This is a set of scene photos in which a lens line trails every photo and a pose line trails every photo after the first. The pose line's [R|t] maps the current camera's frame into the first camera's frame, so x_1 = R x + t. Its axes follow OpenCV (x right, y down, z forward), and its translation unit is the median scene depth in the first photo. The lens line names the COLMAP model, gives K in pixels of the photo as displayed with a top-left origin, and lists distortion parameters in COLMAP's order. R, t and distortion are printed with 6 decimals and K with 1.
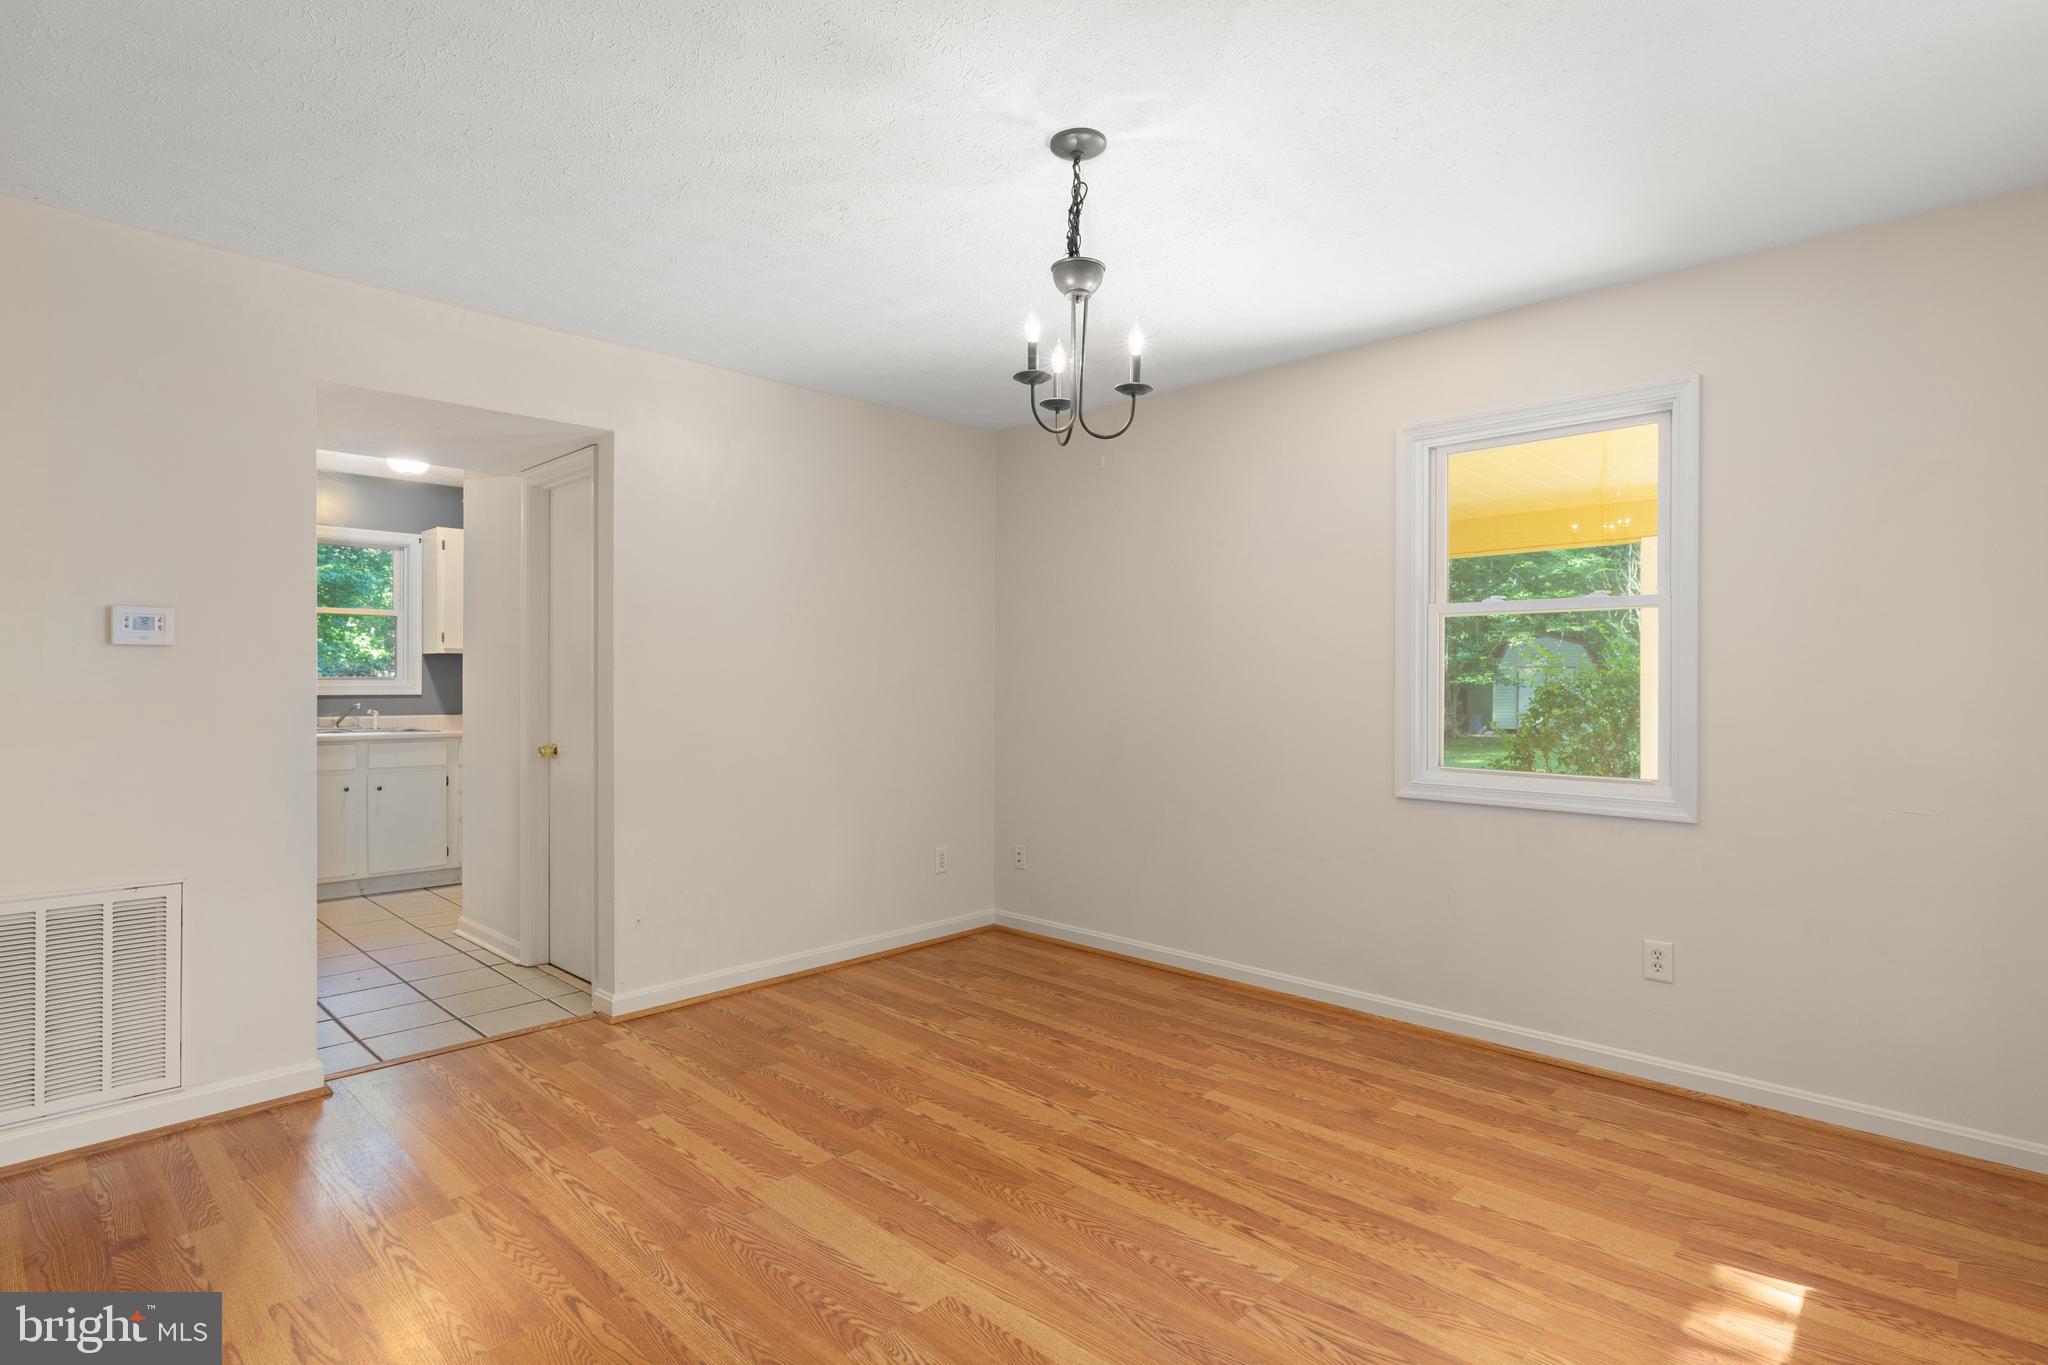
lens RADIAL K [[1027.2, 0, 1024.0], [0, 1027.2, 682.5], [0, 0, 1]] dist [0.000595, 0.000894]
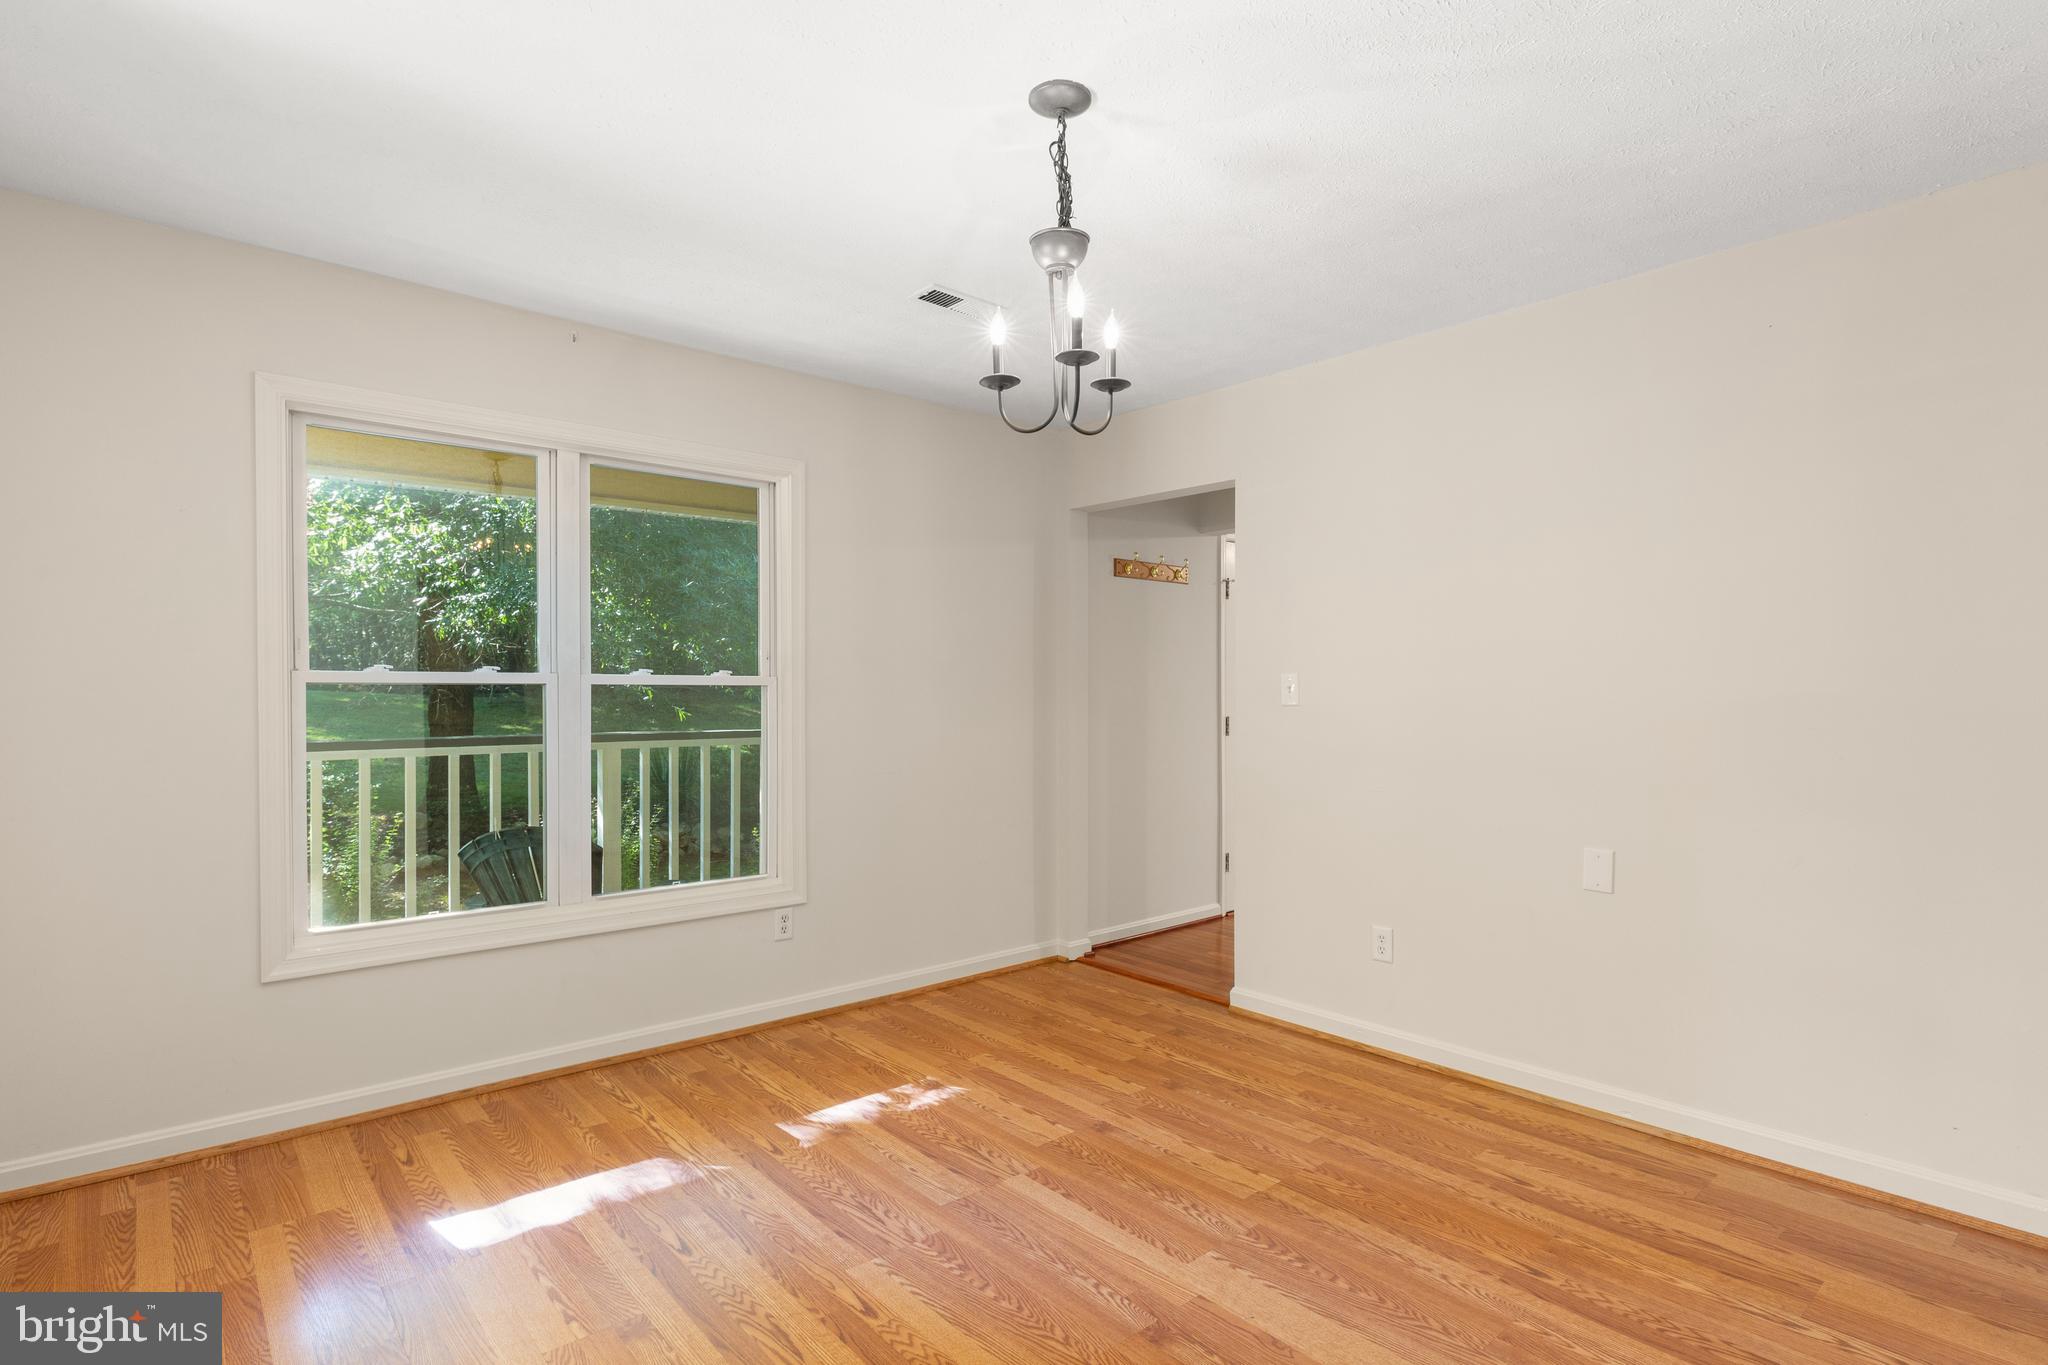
lens RADIAL K [[1027.2, 0, 1024.0], [0, 1027.2, 682.5], [0, 0, 1]] dist [0.000595, 0.000894]
pose [[-0.995196, -0.002638, 0.097869, -0.005856], [-0.002085, 0.999981, 0.005757, -0.018921], [-0.097882, 0.005525, -0.995183, 1.728075]]
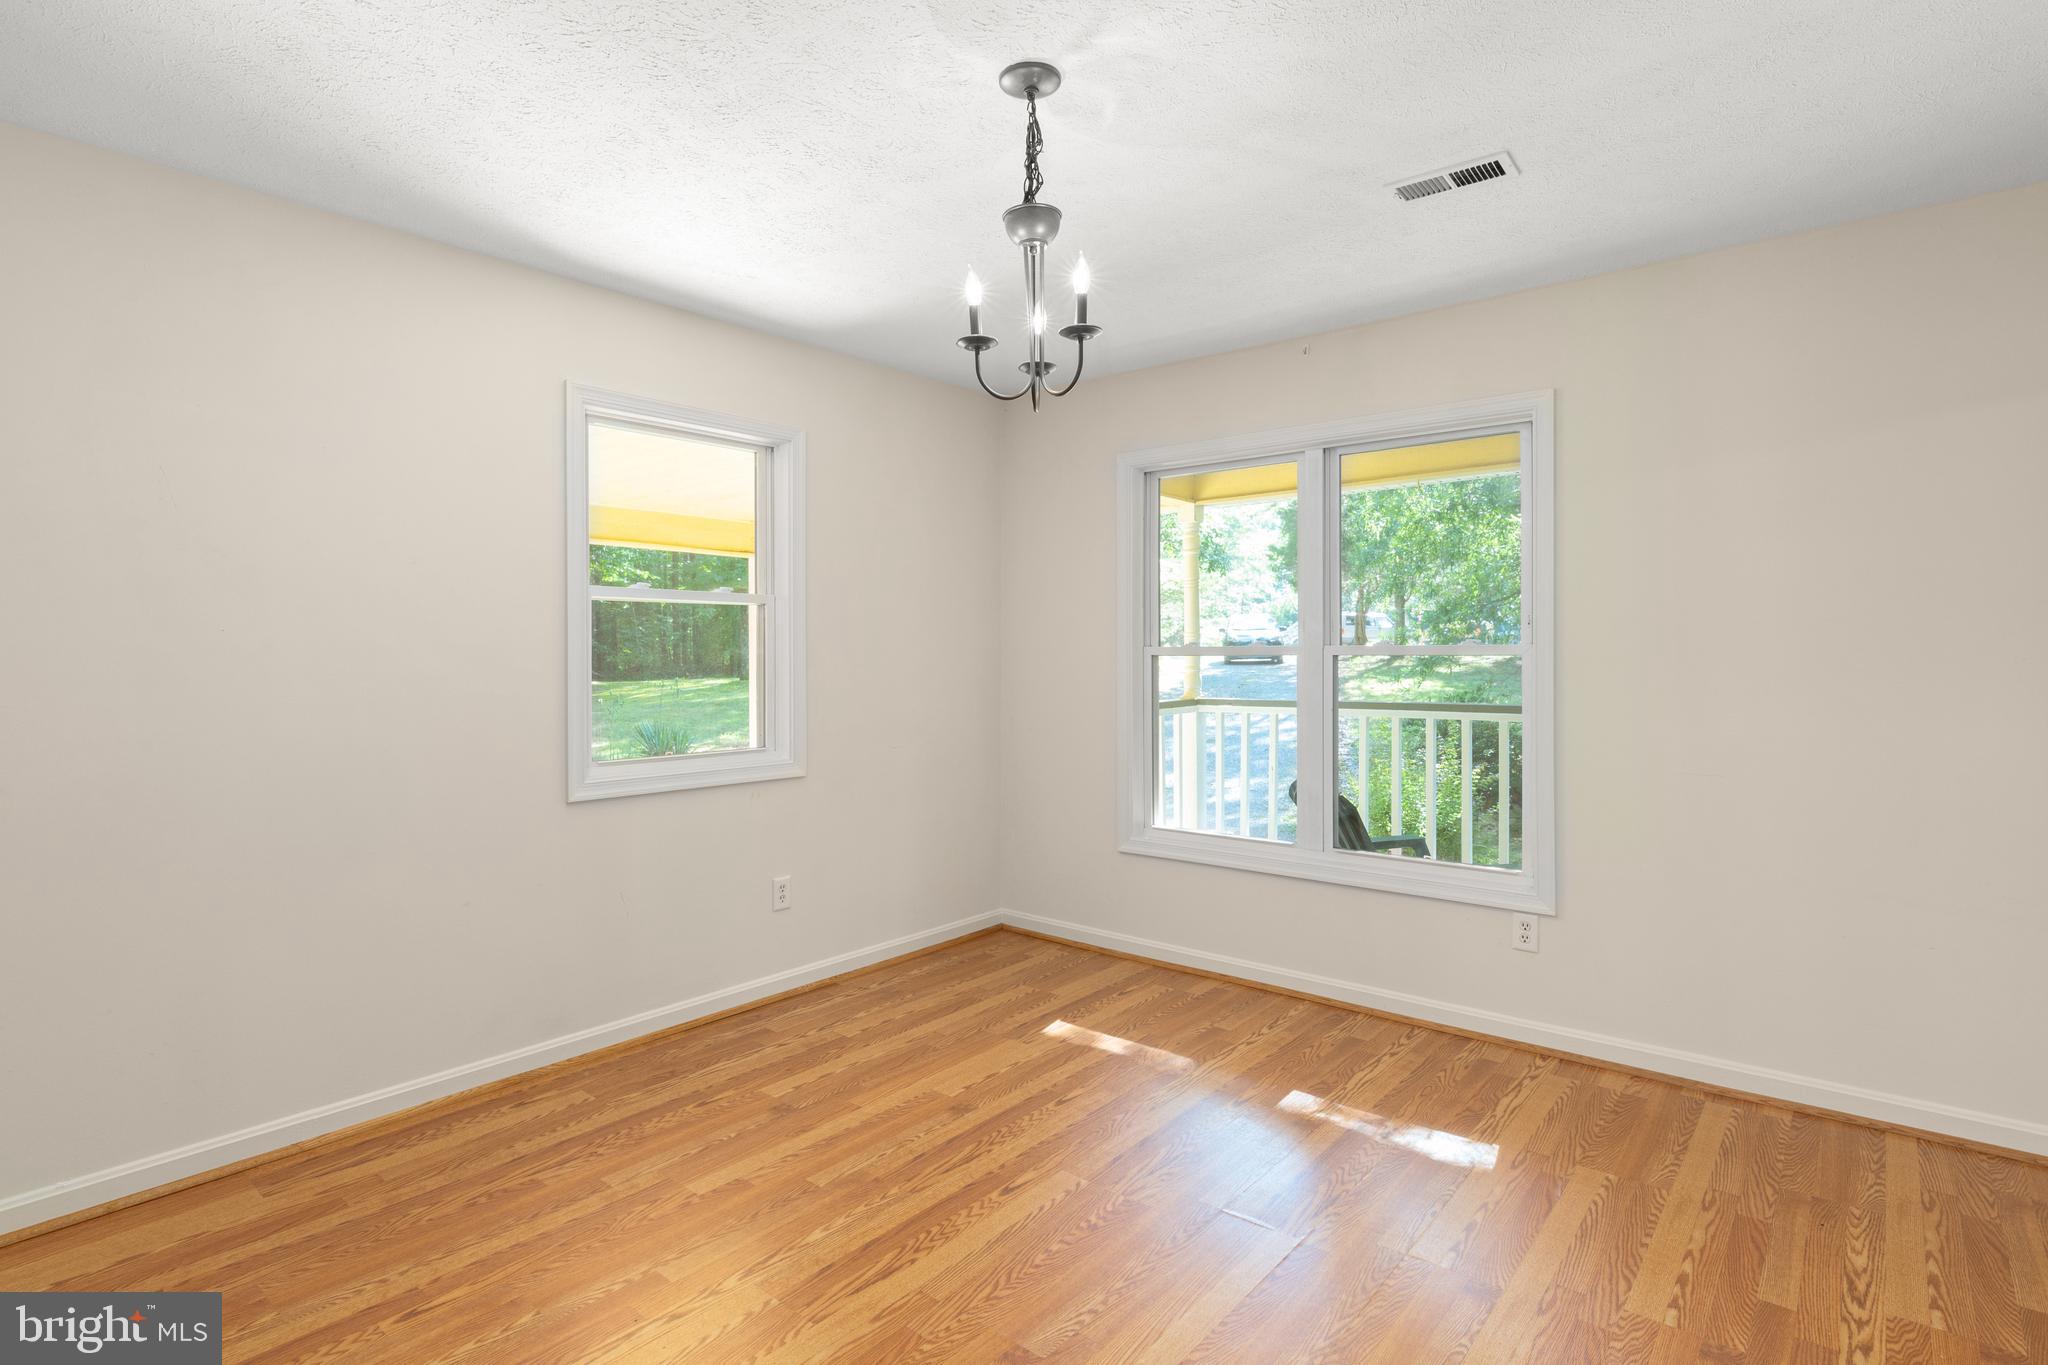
lens RADIAL K [[1026.4, 0, 1020.3], [0, 1026.4, 641.3], [0, 0, 1]] dist [0.003370, 0.000012]
pose [[-0.065919, 0.015052, 0.997711, -0.777555], [0.013061, 0.999814, -0.014221, -0.012114], [-0.997739, 0.012094, -0.066103, 0.969312]]
